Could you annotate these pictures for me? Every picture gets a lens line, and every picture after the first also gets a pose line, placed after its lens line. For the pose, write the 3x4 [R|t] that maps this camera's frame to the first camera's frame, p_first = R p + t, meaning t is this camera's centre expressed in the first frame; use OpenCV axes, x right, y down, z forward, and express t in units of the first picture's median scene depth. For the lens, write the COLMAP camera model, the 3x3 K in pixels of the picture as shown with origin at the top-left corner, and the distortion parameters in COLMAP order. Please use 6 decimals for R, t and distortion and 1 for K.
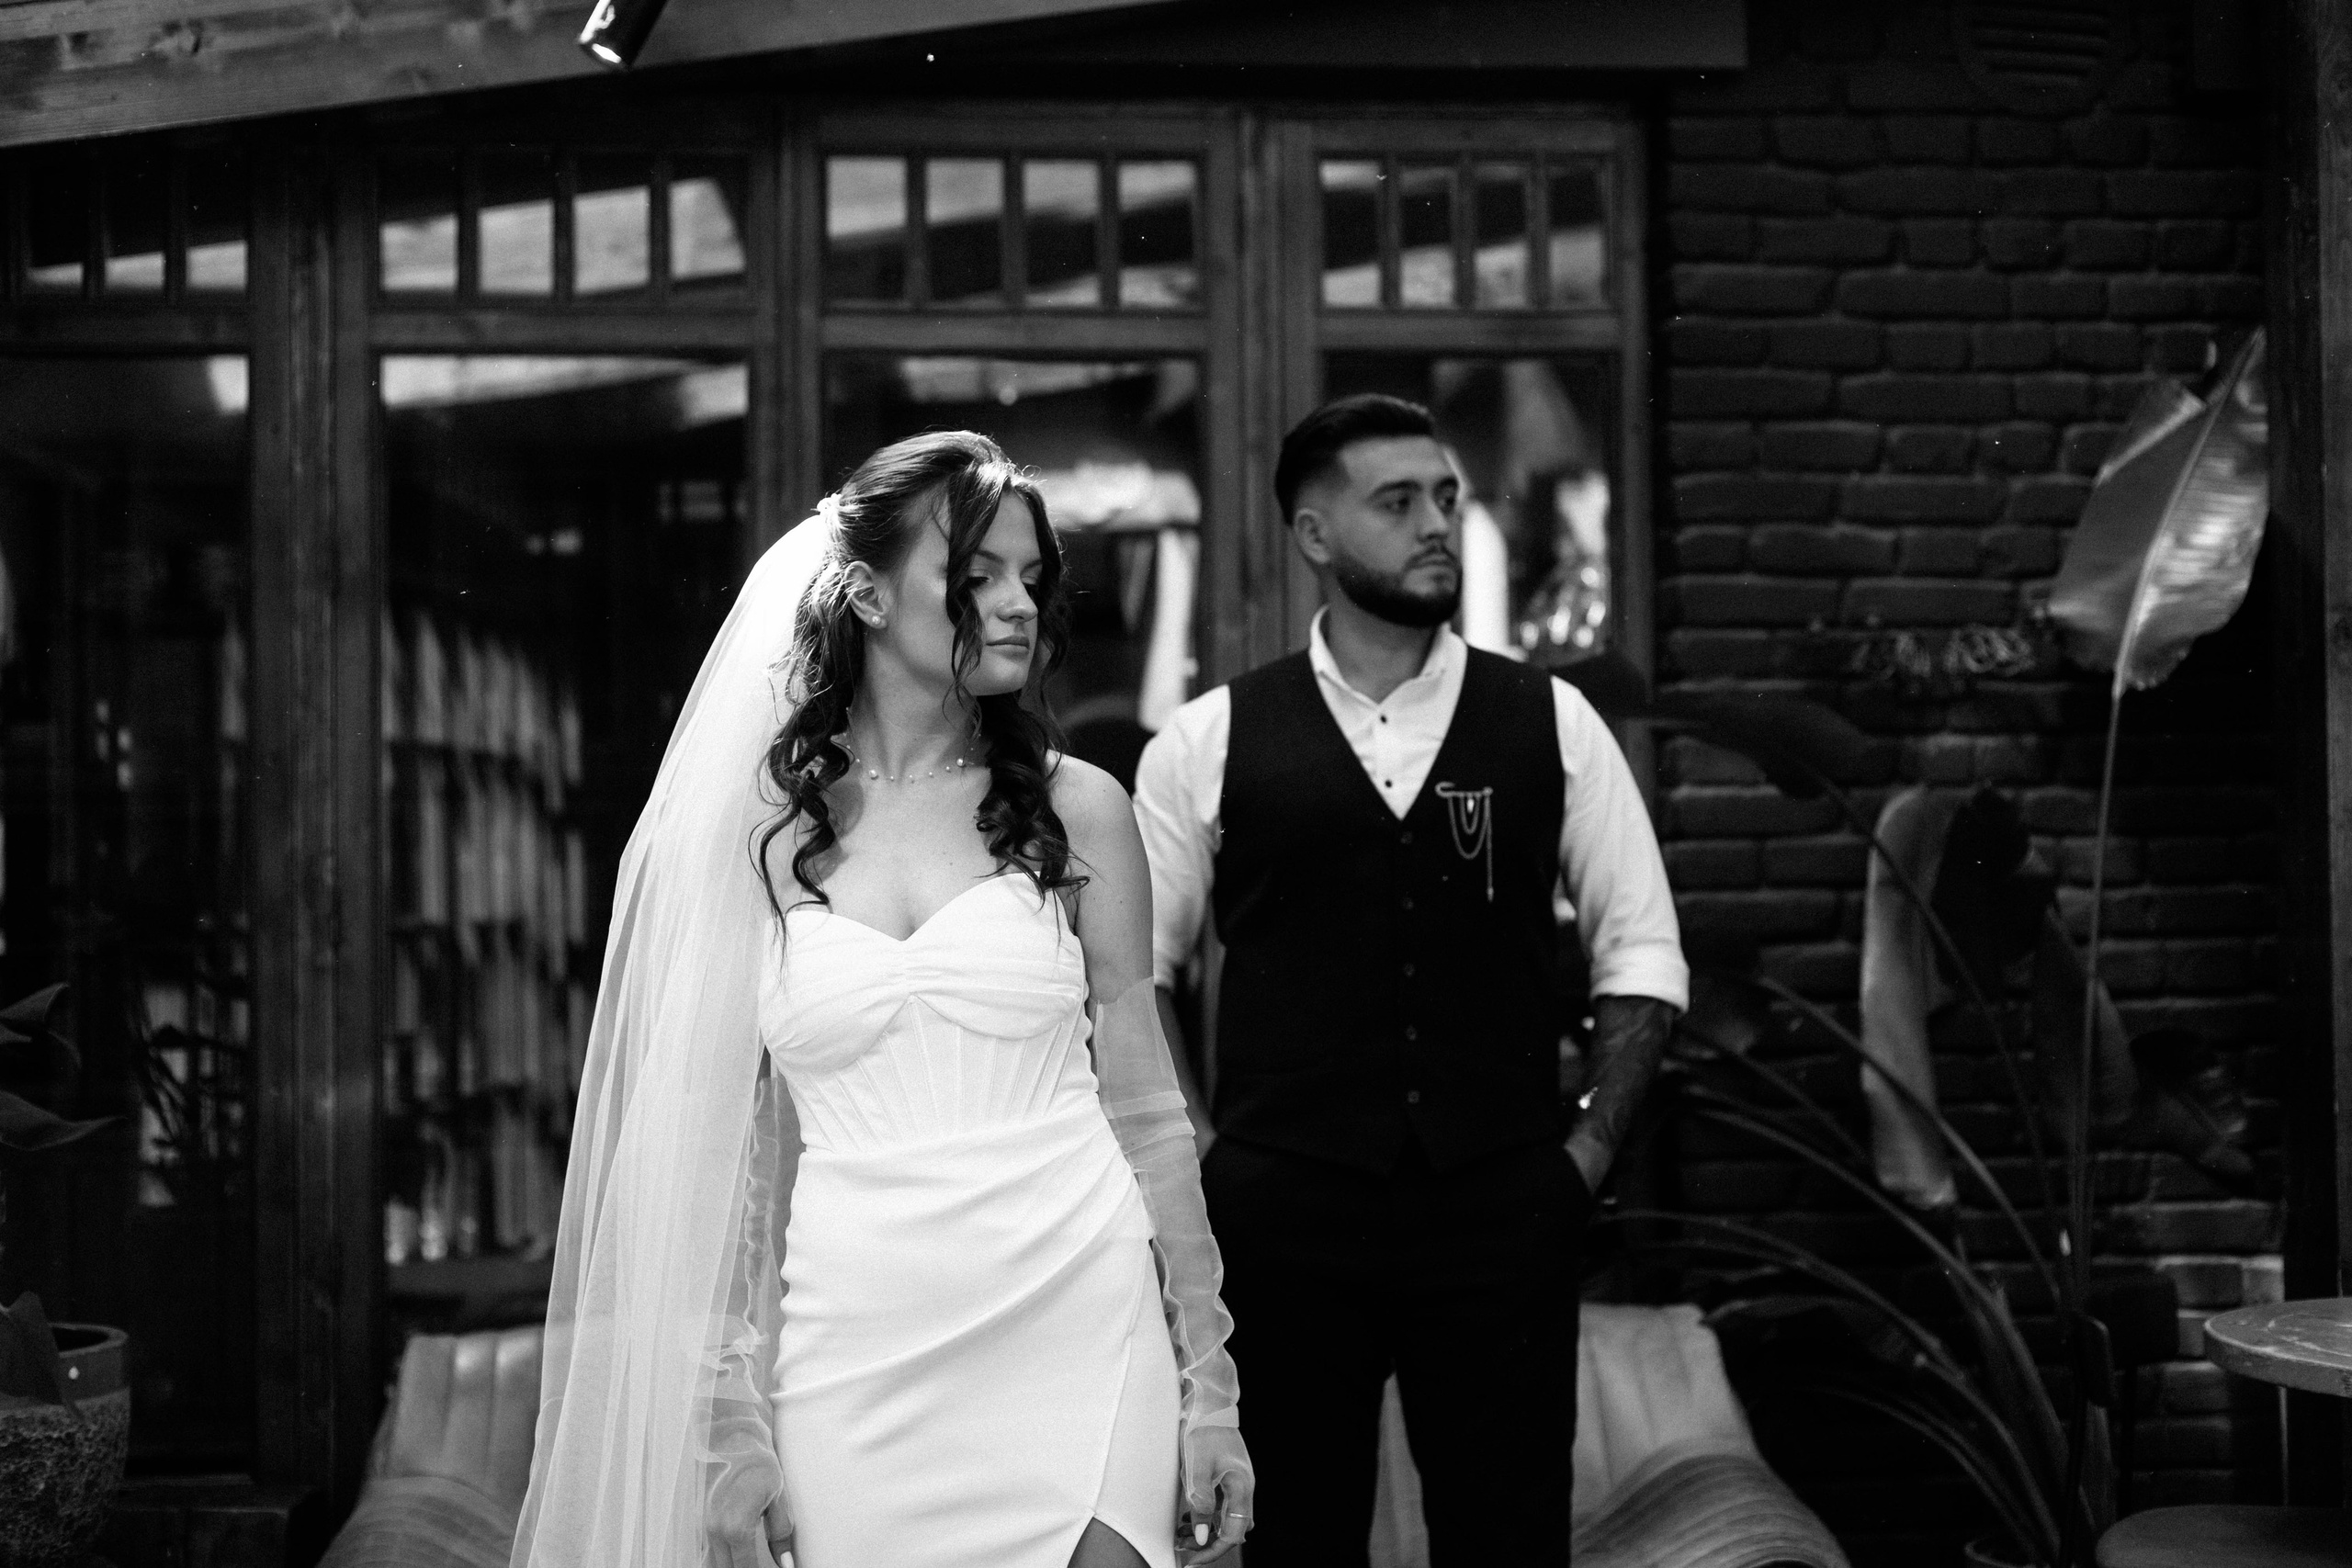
lens RADIAL K [[3381.2, 0, 1178.5], [0, 3381.2, 783.8], [0, 0, 1]] dist [-0.004264, 0.000000]
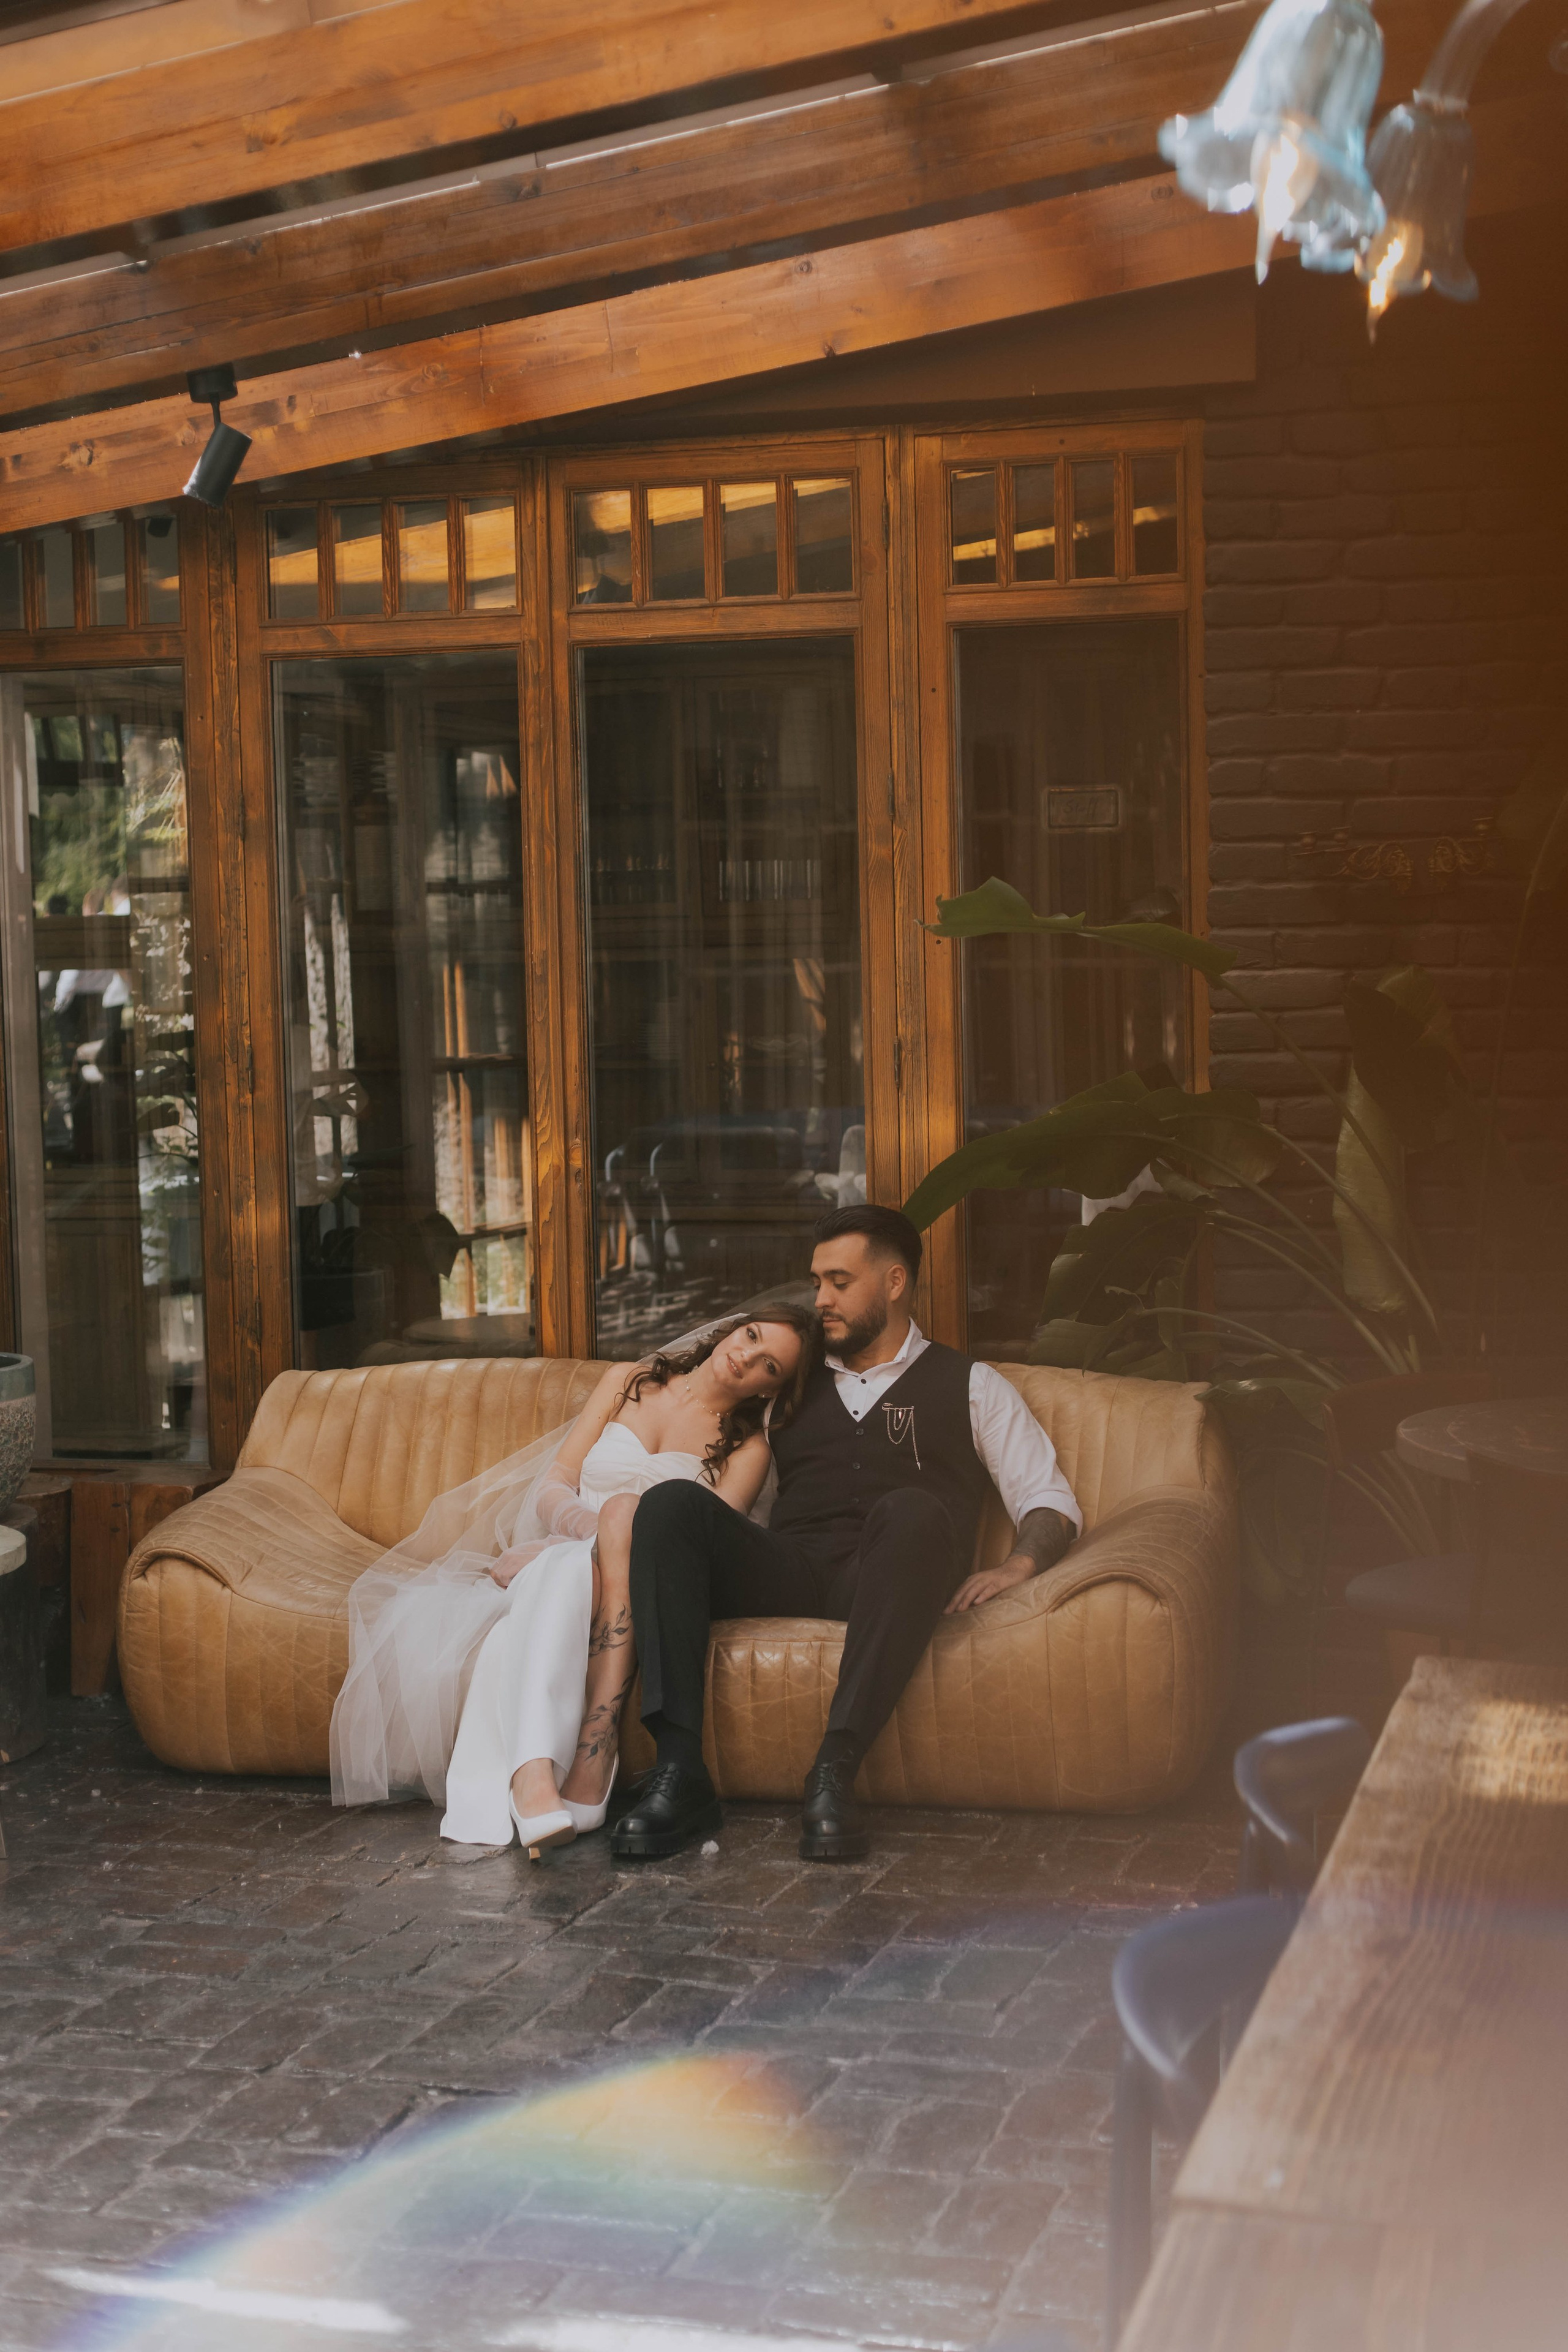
lens RADIAL K [[3381.5, 0, 789.0], [0, 3381.5, 1181.3], [0, 0, 1]] dist [-0.004264, 0.000000]
pose [[0.935871, 0.017068, -0.351928, 0.447546], [0.018328, 0.995115, 0.097002, -0.045851], [0.351865, -0.097232, 0.930987, -0.222437]]
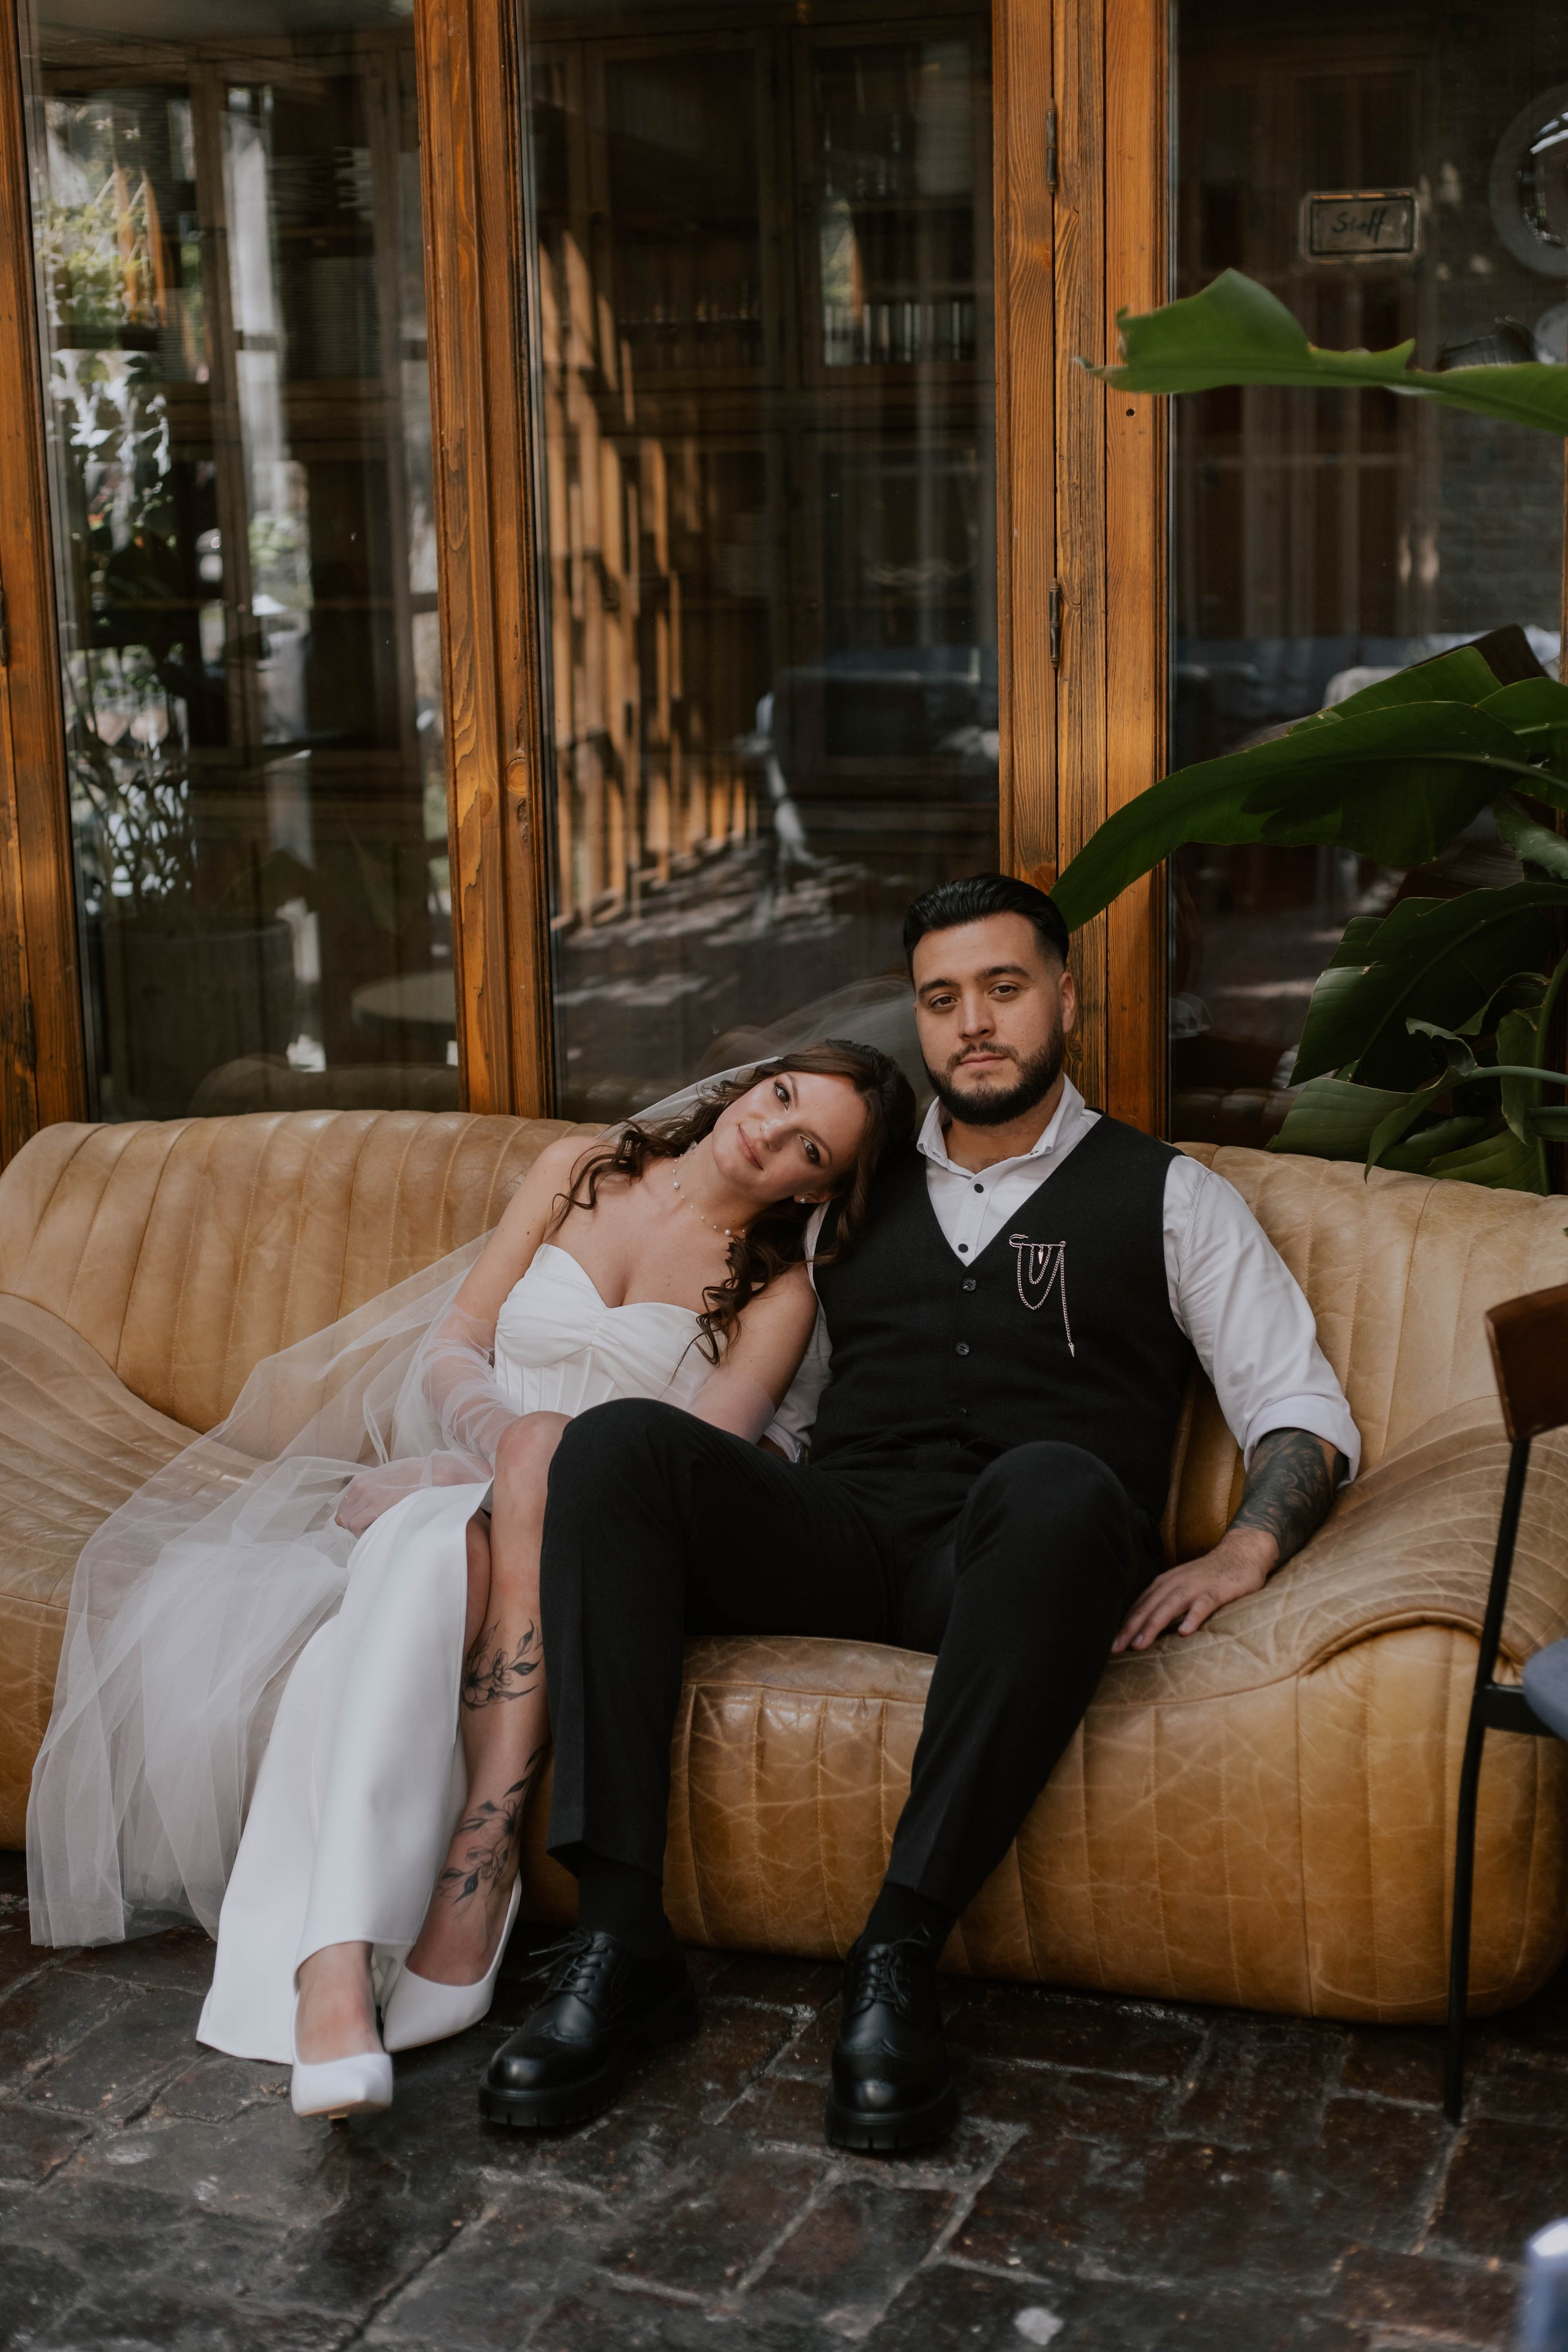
lens RADIAL K [[3381.5, 0, 770.4], [0, 3381.5, 1166.3], [0, 0, 1]] dist [-0.004264, 0.000000]
pose [[0.909230, 0.079989, -0.408538, 0.286105], [0.019367, 0.972176, 0.233449, -0.023932], [0.415844, -0.220170, 0.882382, 0.295513]]
